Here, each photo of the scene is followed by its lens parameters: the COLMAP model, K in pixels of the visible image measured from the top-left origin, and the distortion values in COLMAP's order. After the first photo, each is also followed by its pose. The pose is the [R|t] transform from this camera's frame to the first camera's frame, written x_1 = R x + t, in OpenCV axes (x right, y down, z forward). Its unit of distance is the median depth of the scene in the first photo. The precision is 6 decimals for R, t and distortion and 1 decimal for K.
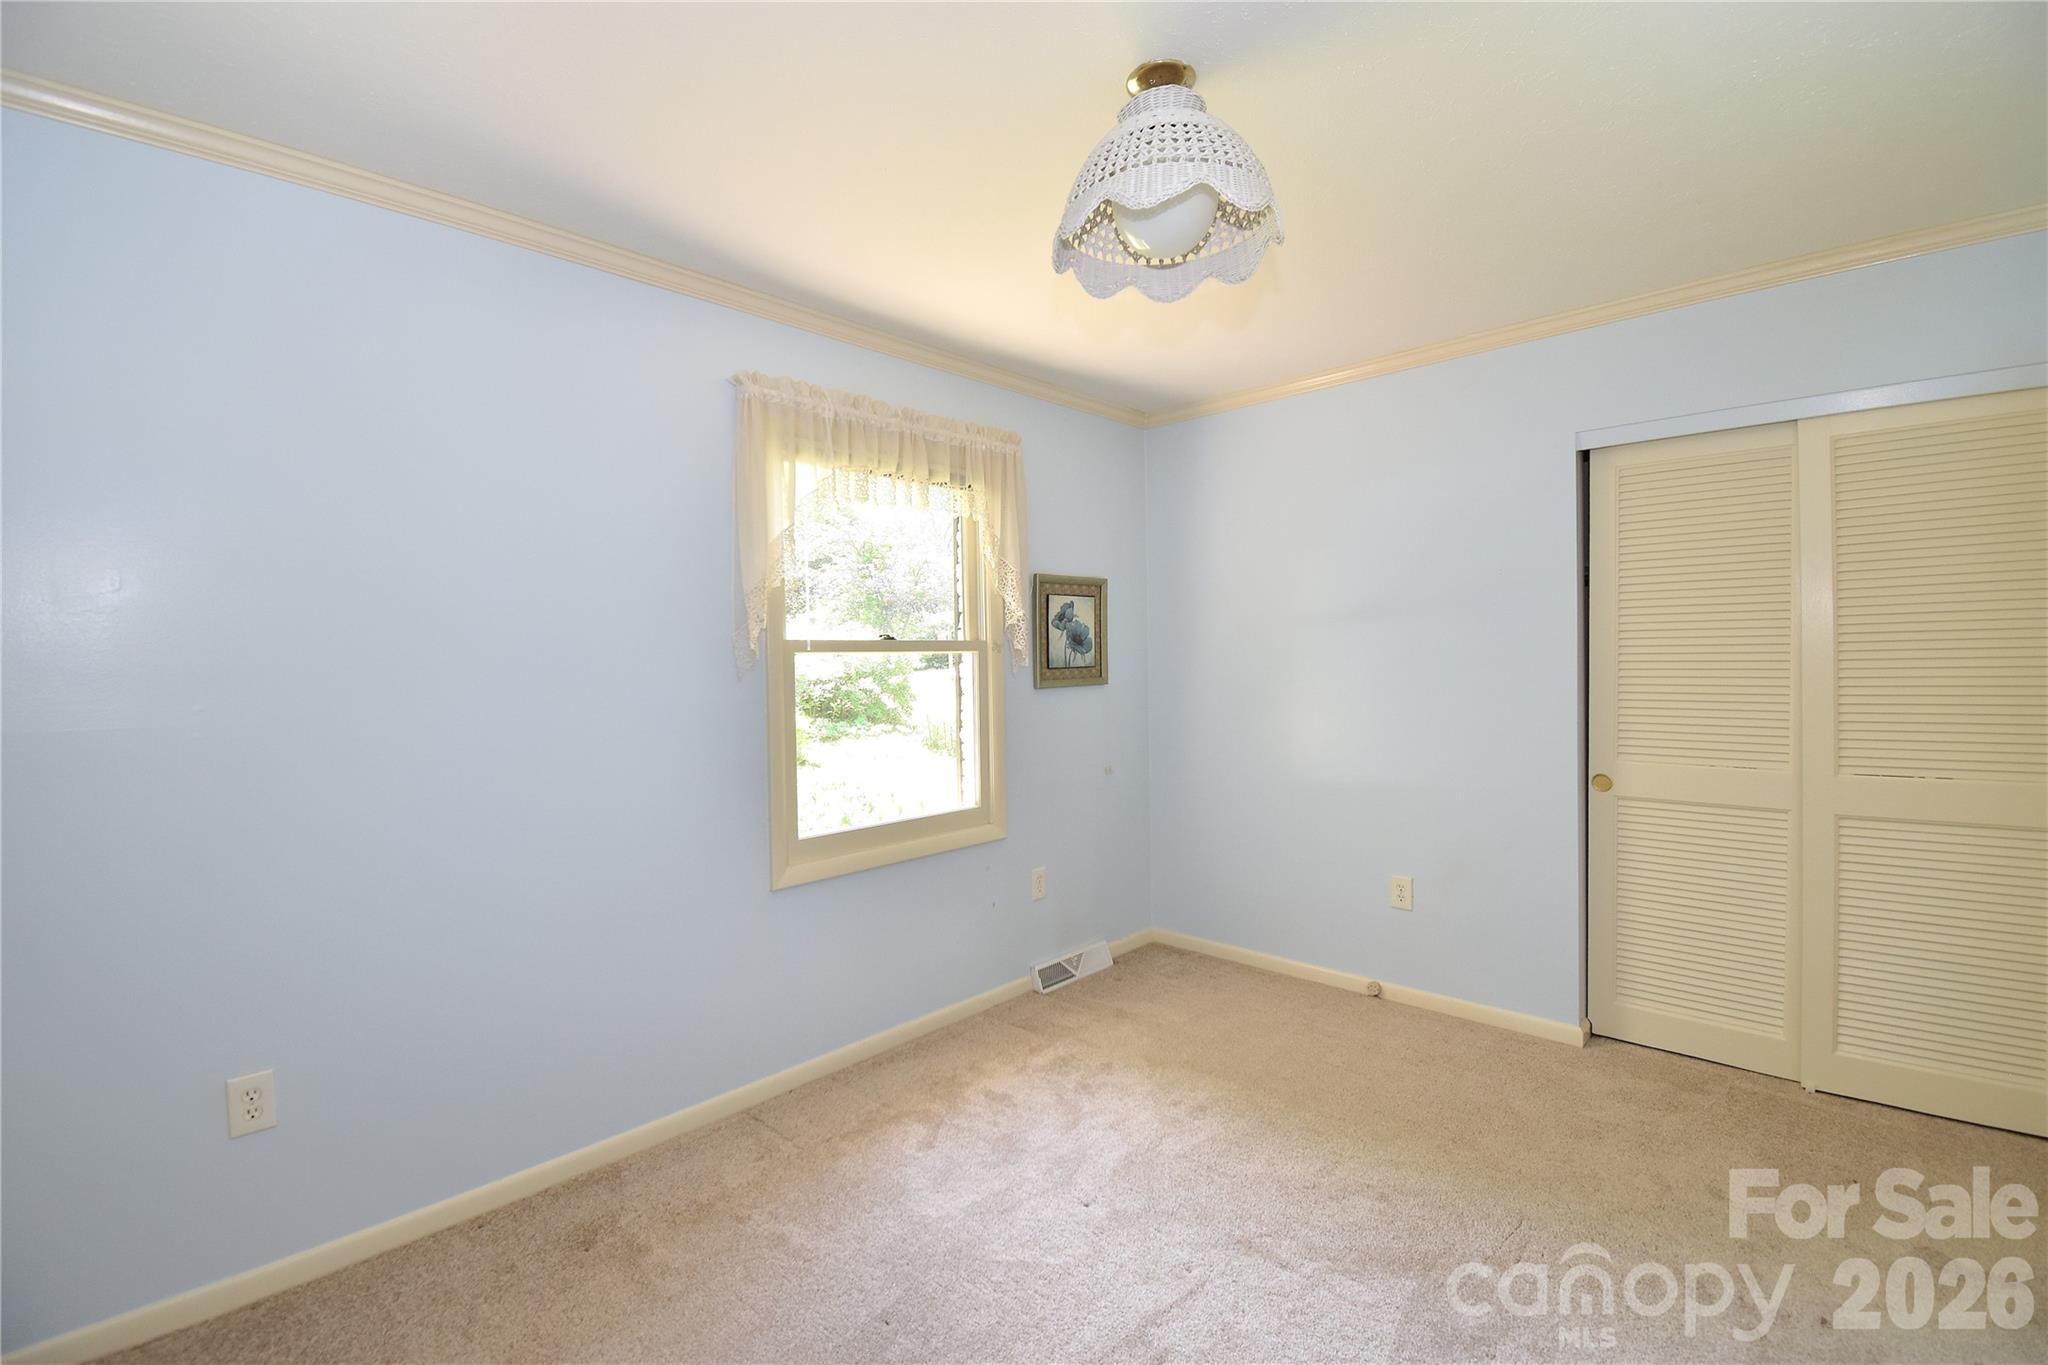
lens RADIAL K [[916.6, 0, 1027.5], [0, 916.6, 676.1], [0, 0, 1]] dist [0.030073, -0.031920]
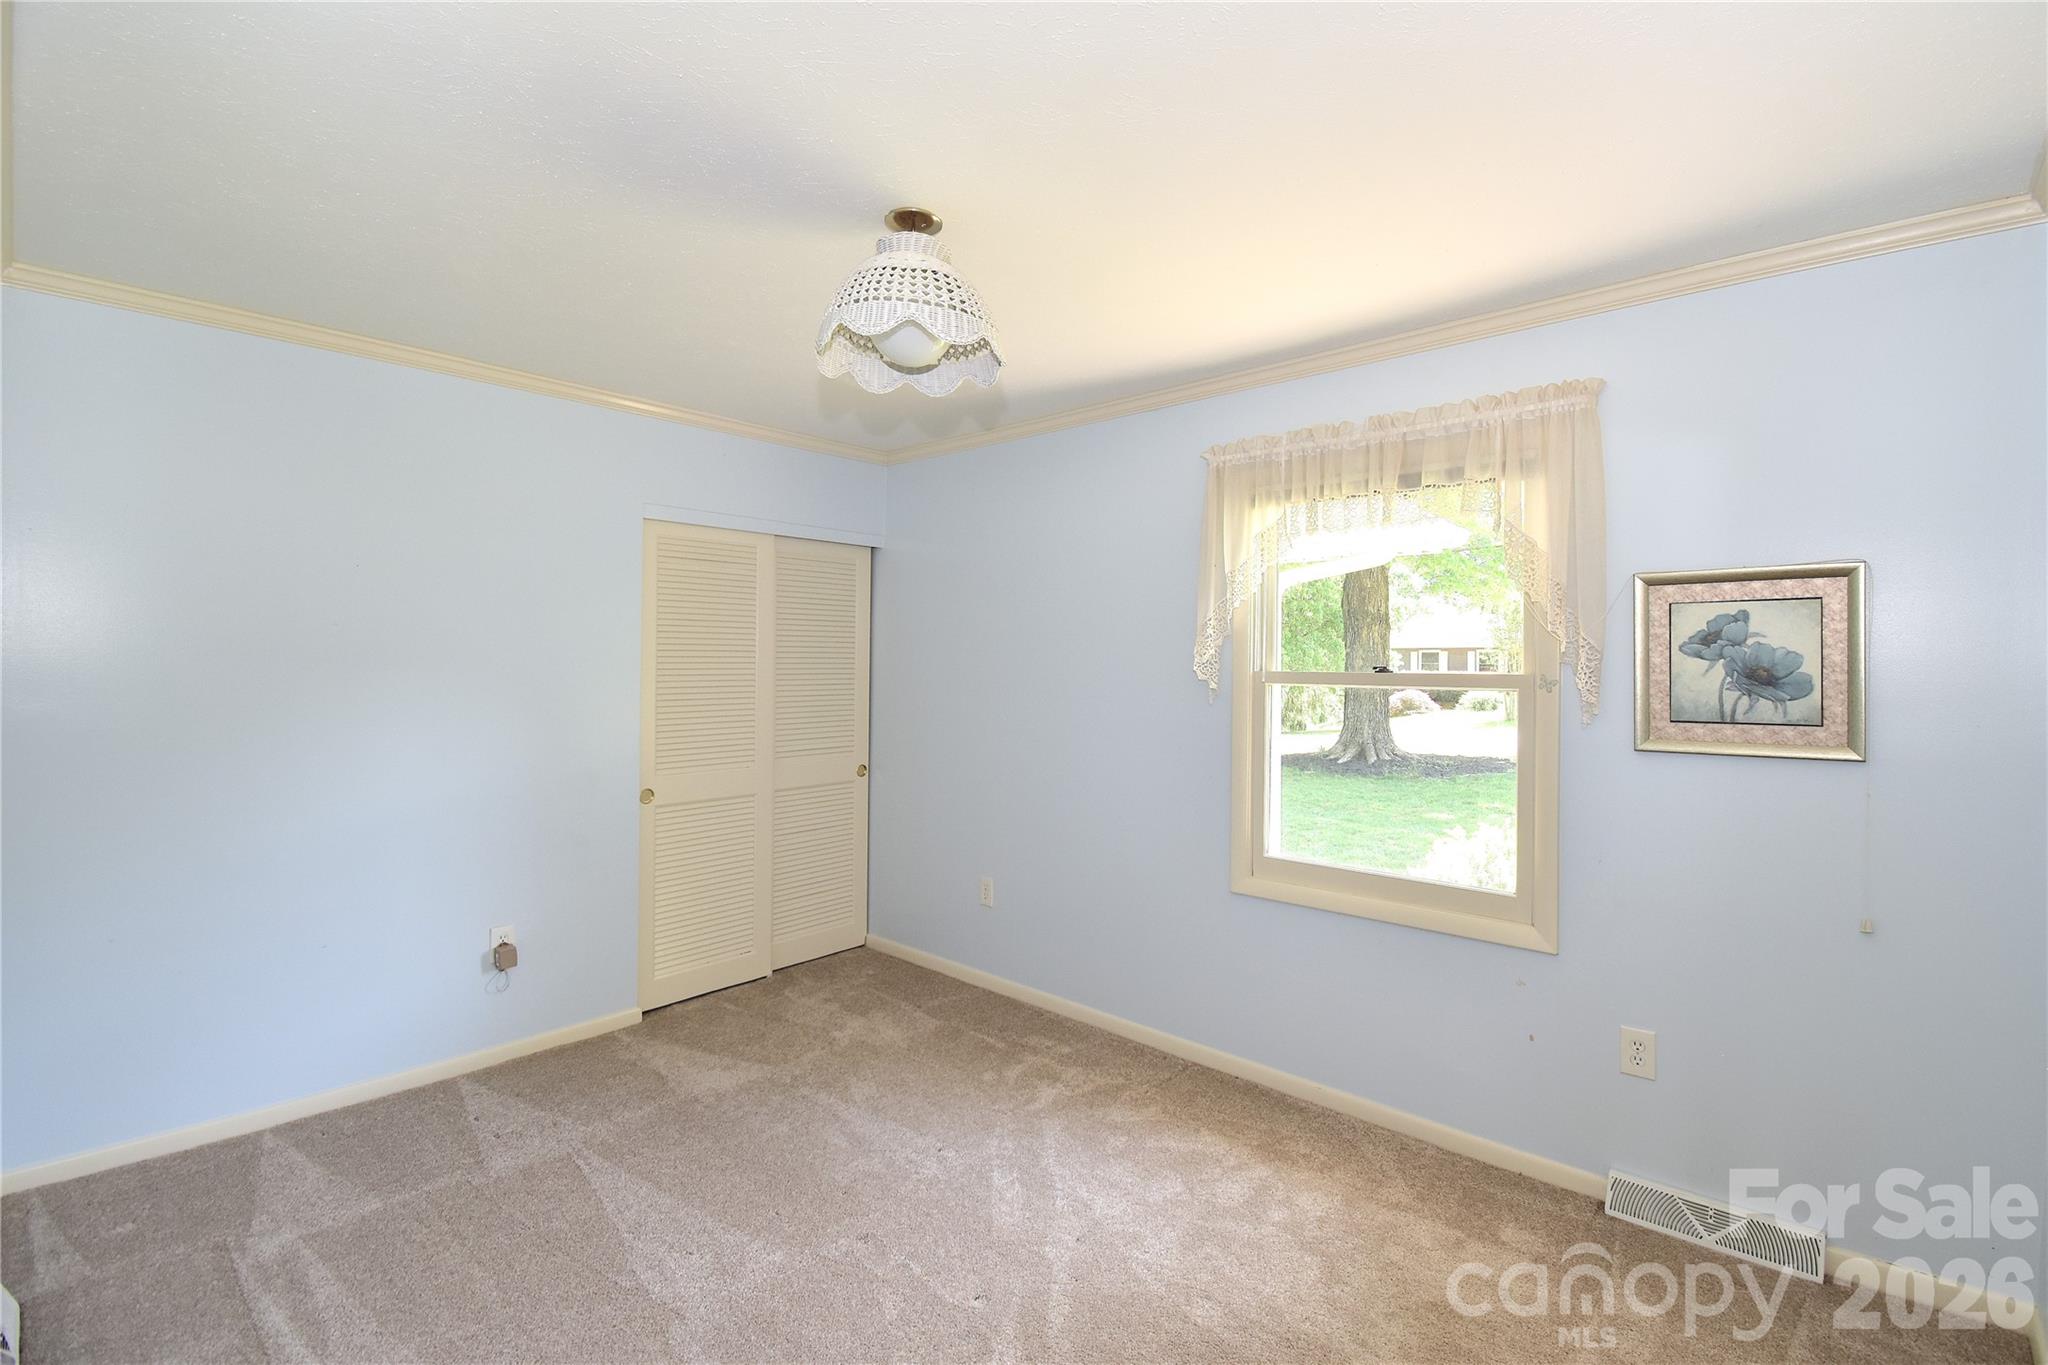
lens RADIAL K [[916.6, 0, 1027.5], [0, 916.6, 676.1], [0, 0, 1]] dist [0.030073, -0.031920]
pose [[0.013593, 0.035004, -0.999295, 0.691852], [-0.027002, 0.999035, 0.034628, -0.052090], [0.999543, 0.026512, 0.014525, 0.580753]]
